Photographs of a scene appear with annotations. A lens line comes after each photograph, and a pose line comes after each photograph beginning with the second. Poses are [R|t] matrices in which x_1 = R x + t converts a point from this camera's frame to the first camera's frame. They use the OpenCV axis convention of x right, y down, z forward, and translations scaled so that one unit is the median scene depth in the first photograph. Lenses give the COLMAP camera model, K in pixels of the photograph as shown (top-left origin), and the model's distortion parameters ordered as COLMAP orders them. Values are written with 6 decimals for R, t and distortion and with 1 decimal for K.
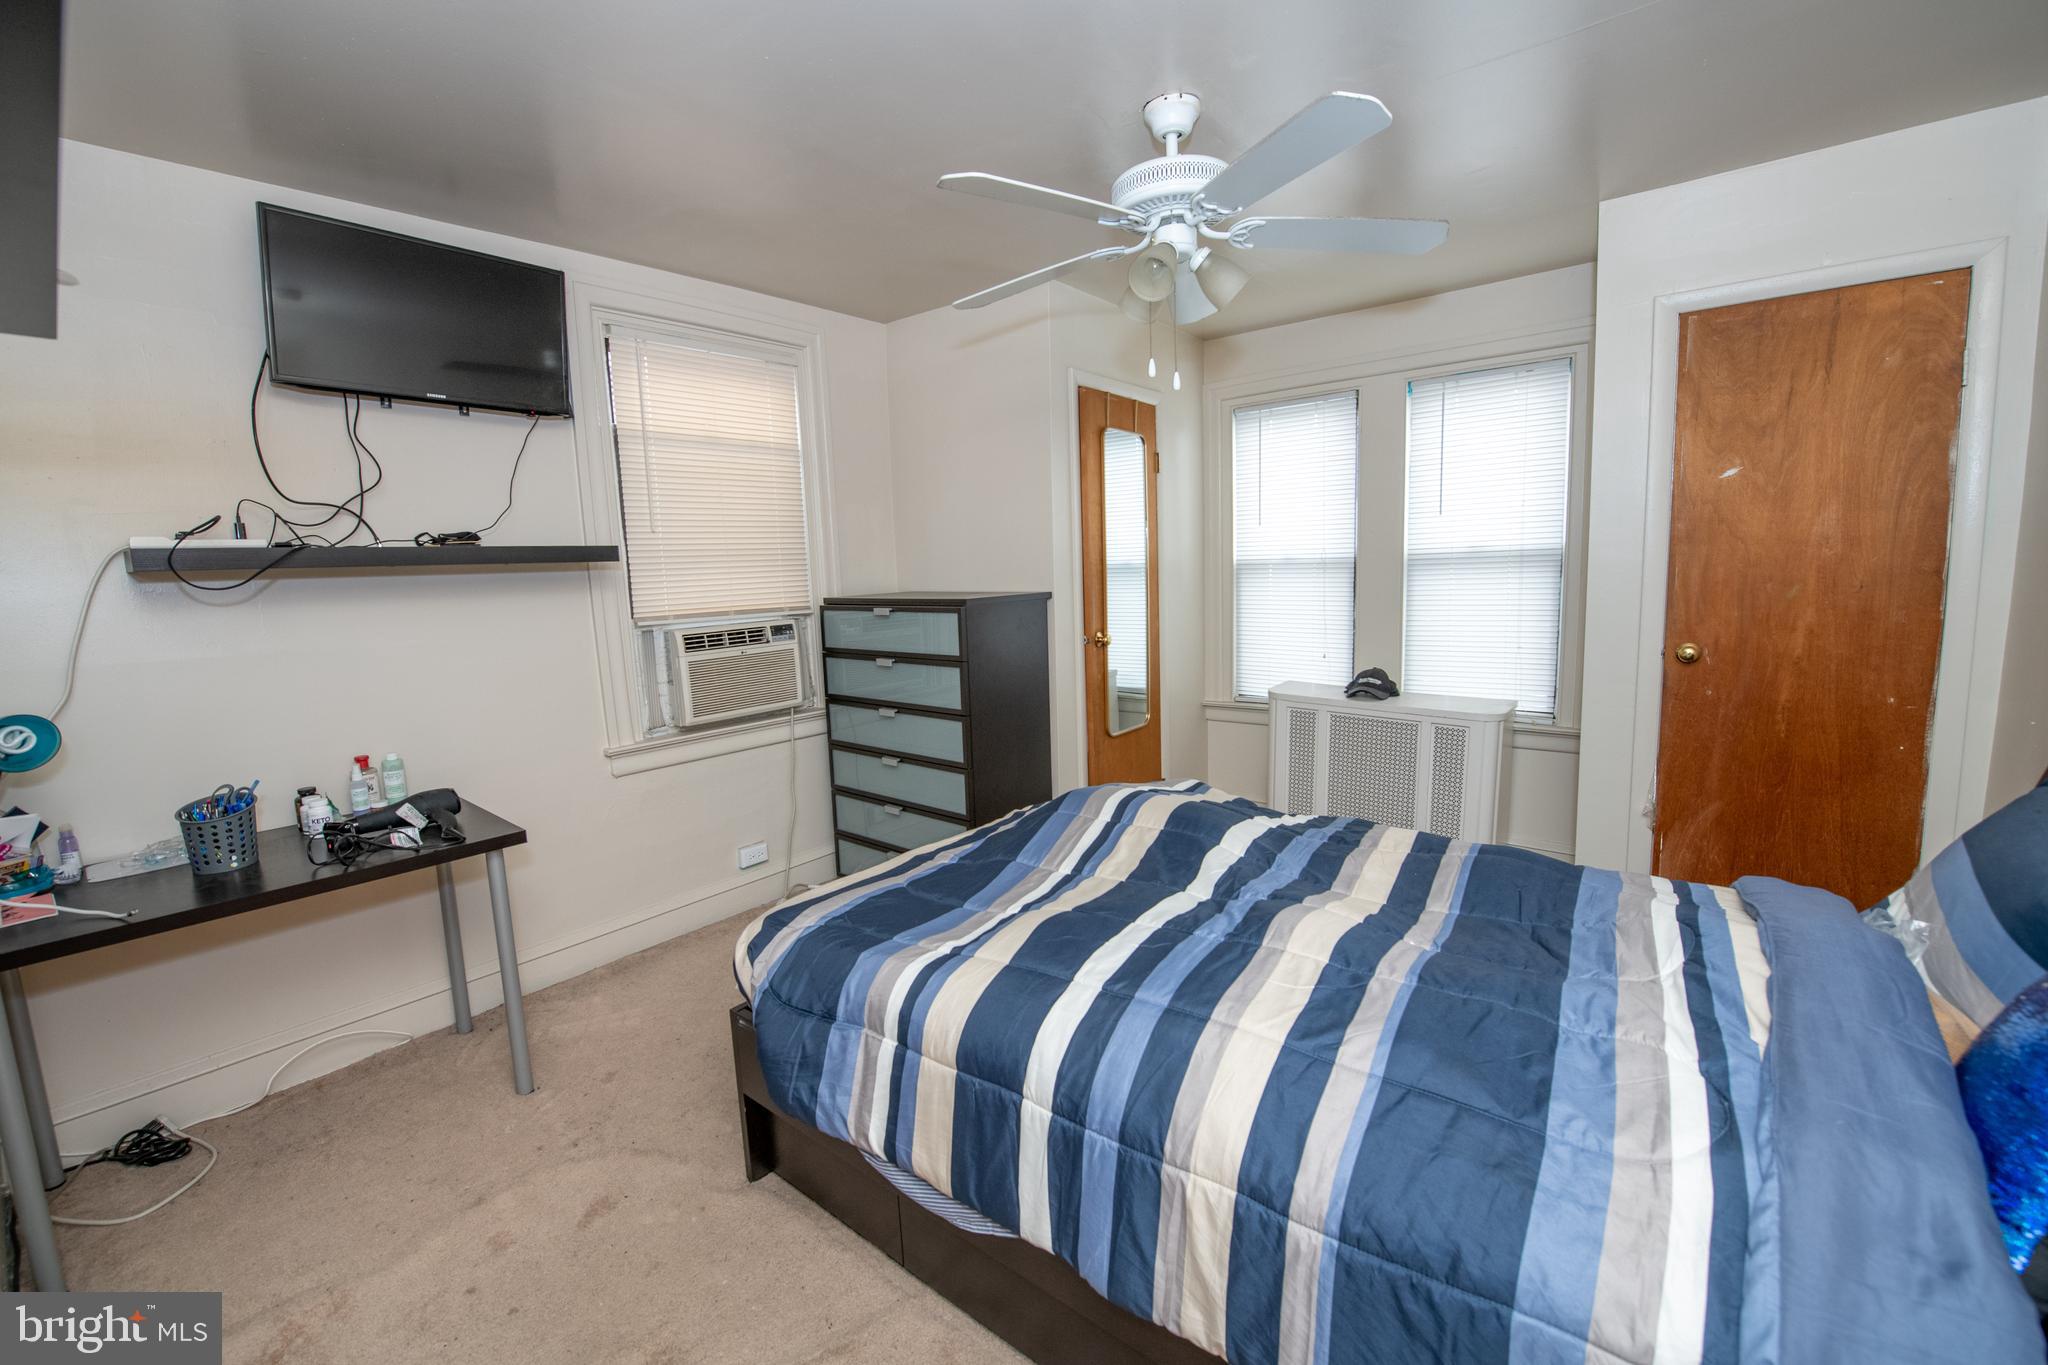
lens RADIAL K [[857.6, 0, 1002.6], [0, 857.6, 663.9], [0, 0, 1]] dist [-0.016911, -0.002166]
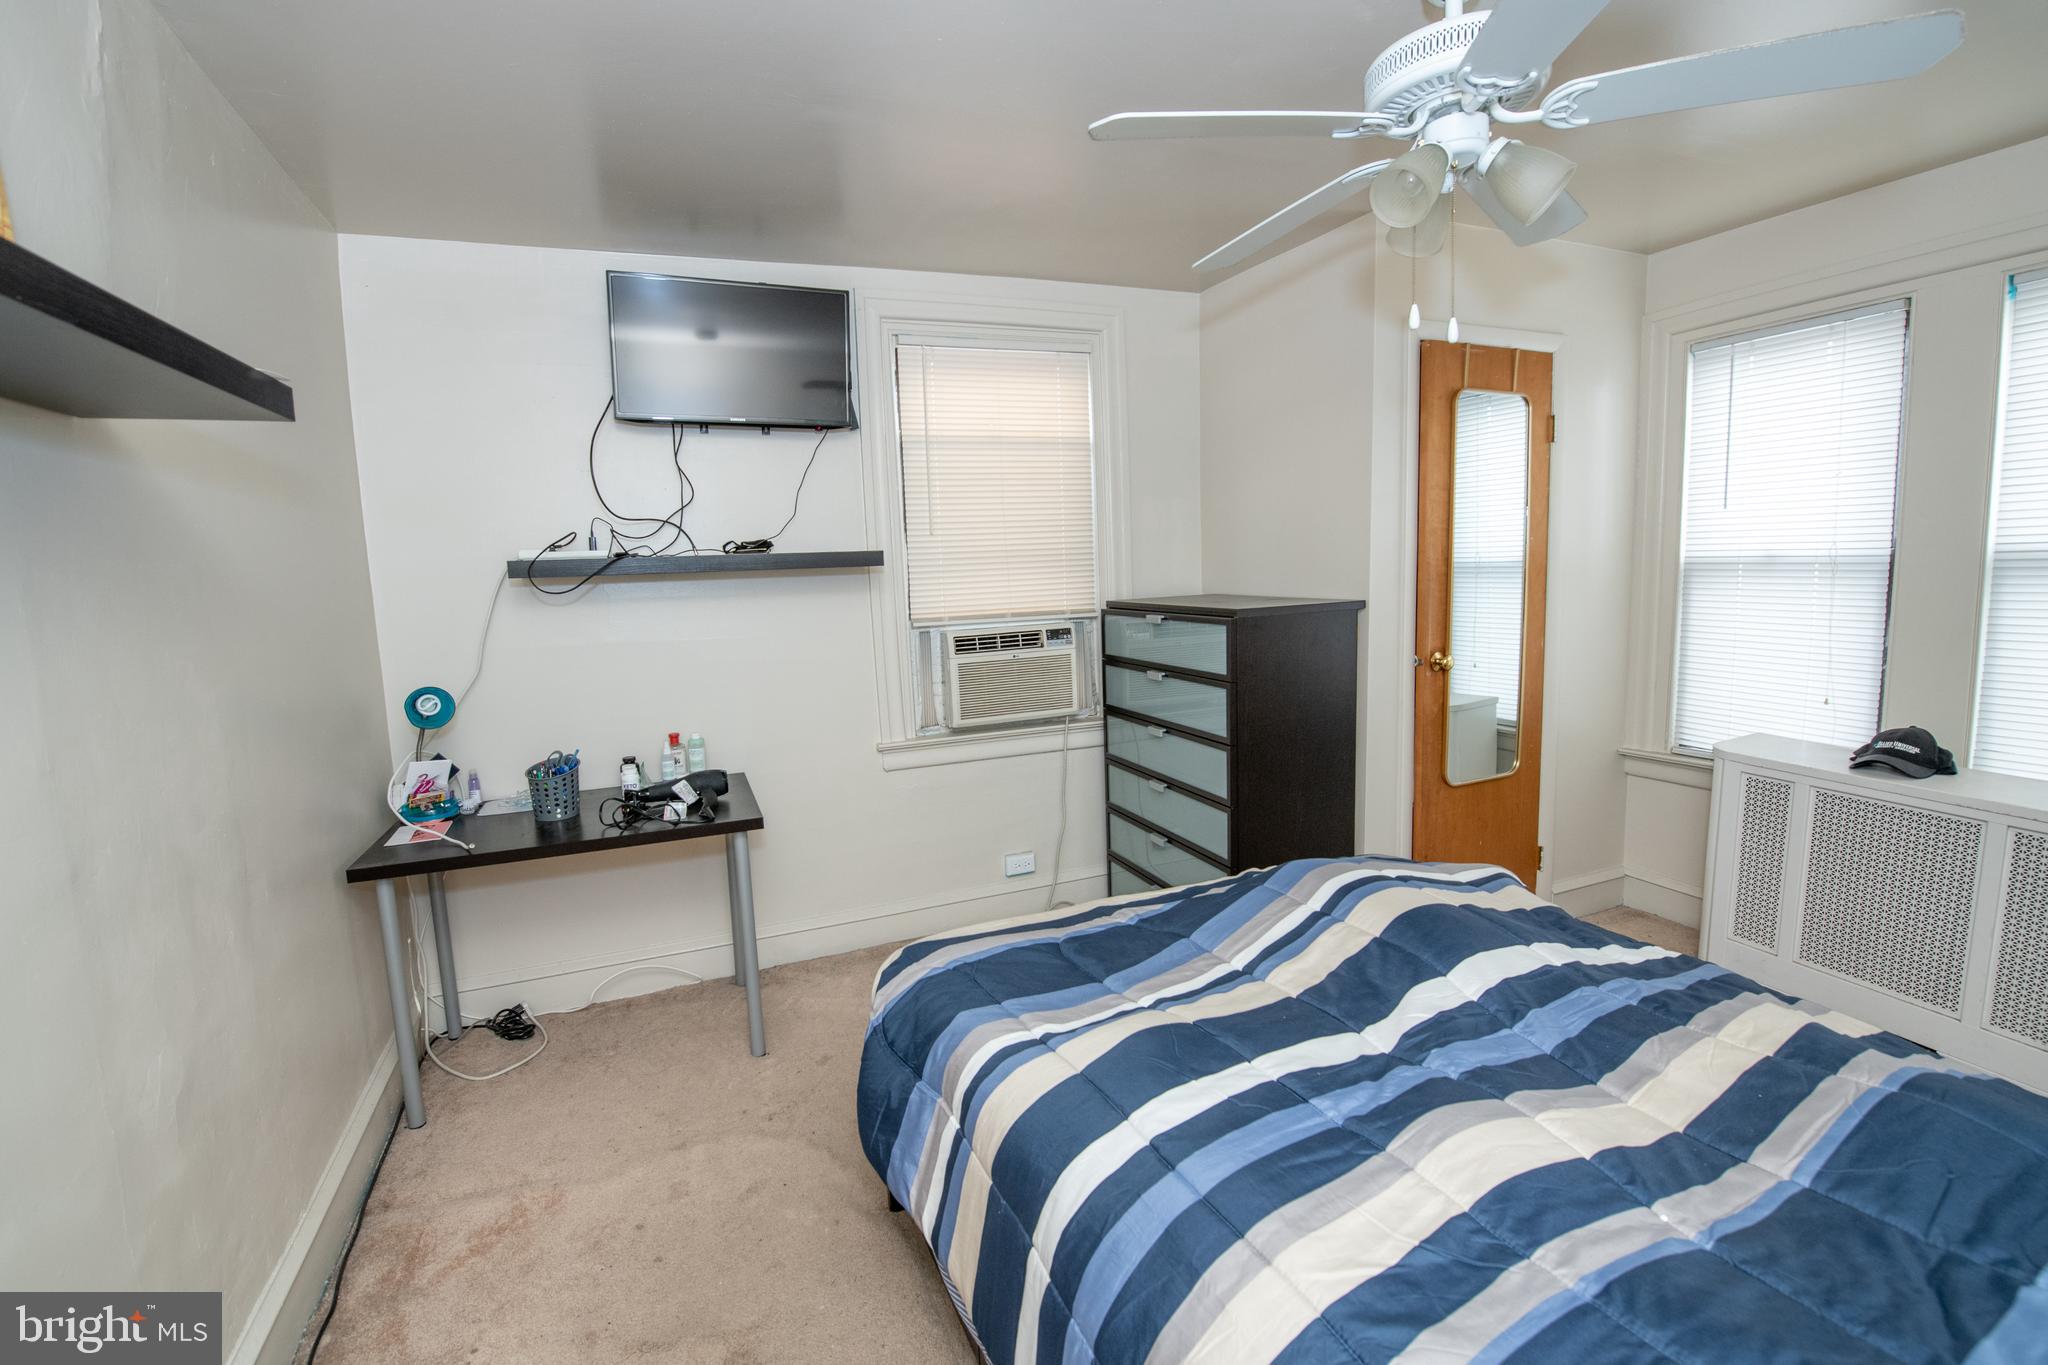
lens RADIAL K [[892.5, 0, 965.9], [0, 892.5, 664.6], [0, 0, 1]] dist [-0.011229, -0.005964]
pose [[0.875715, 0.054455, -0.479748, 0.193111], [-0.048113, 0.998516, 0.025516, -0.039305], [0.480425, 0.000737, 0.877035, 0.119969]]
